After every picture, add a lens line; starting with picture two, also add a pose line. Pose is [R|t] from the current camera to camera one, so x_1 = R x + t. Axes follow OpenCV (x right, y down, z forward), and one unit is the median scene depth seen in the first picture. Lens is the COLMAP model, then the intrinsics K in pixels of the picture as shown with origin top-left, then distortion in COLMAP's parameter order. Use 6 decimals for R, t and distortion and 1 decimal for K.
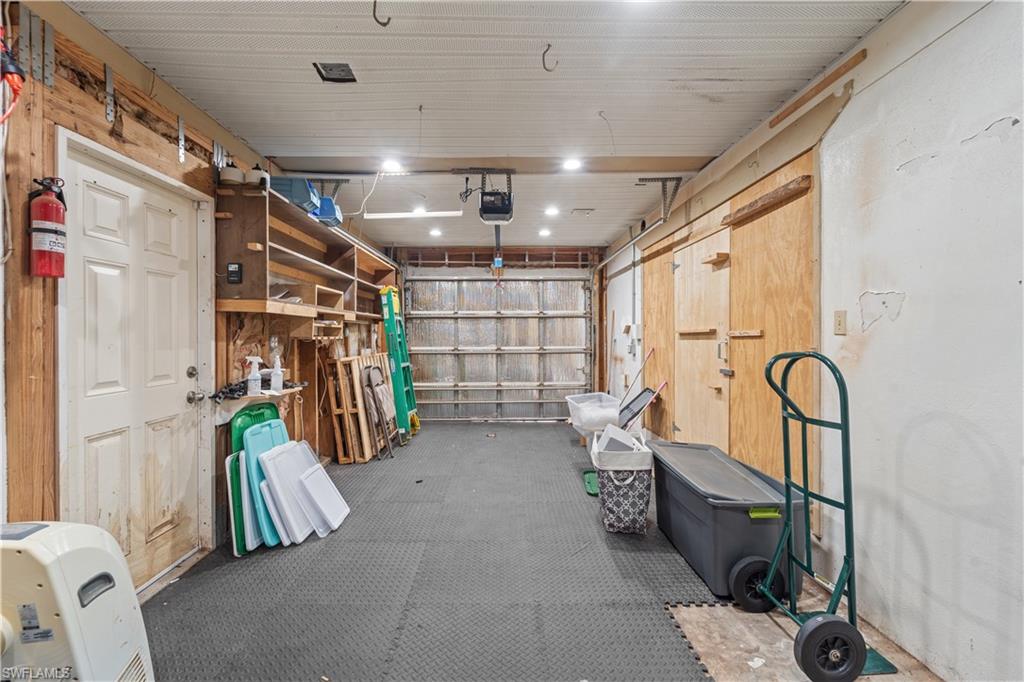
lens RADIAL K [[425.4, 0, 508.6], [0, 425.4, 336.9], [0, 0, 1]] dist [-0.000019, 0.000000]
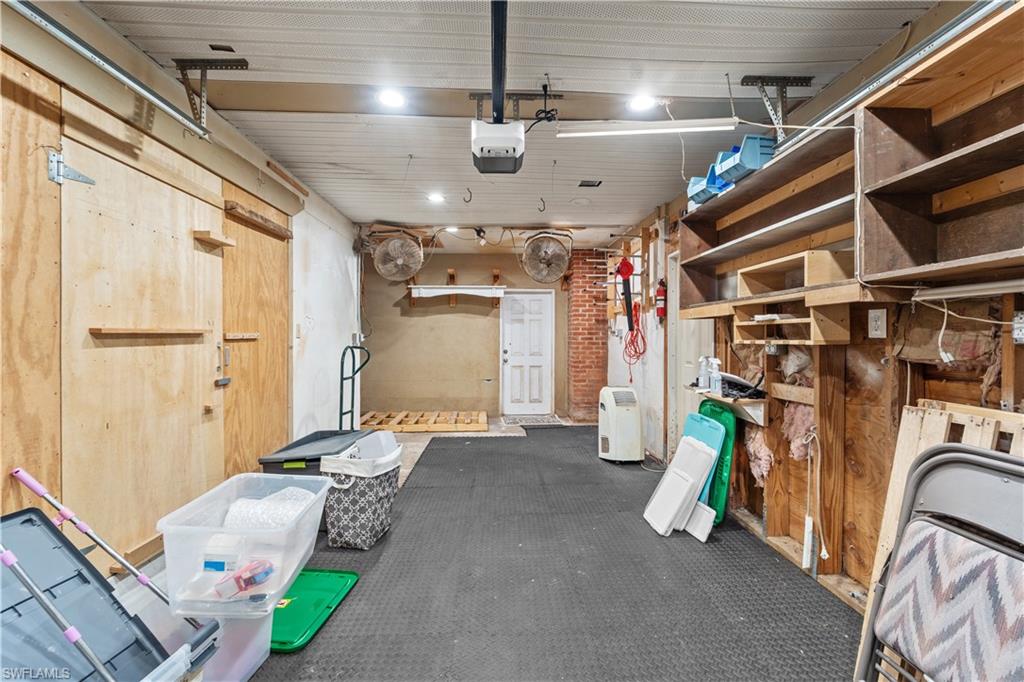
lens RADIAL K [[425.4, 0, 513.4], [0, 425.4, 339.2], [0, 0, 1]] dist [-0.000019, 0.000000]
pose [[-0.999855, 0.000251, -0.017028, -0.051396], [0.000225, 0.999999, 0.001559, -0.002477], [0.017028, 0.001555, -0.999854, 1.965122]]
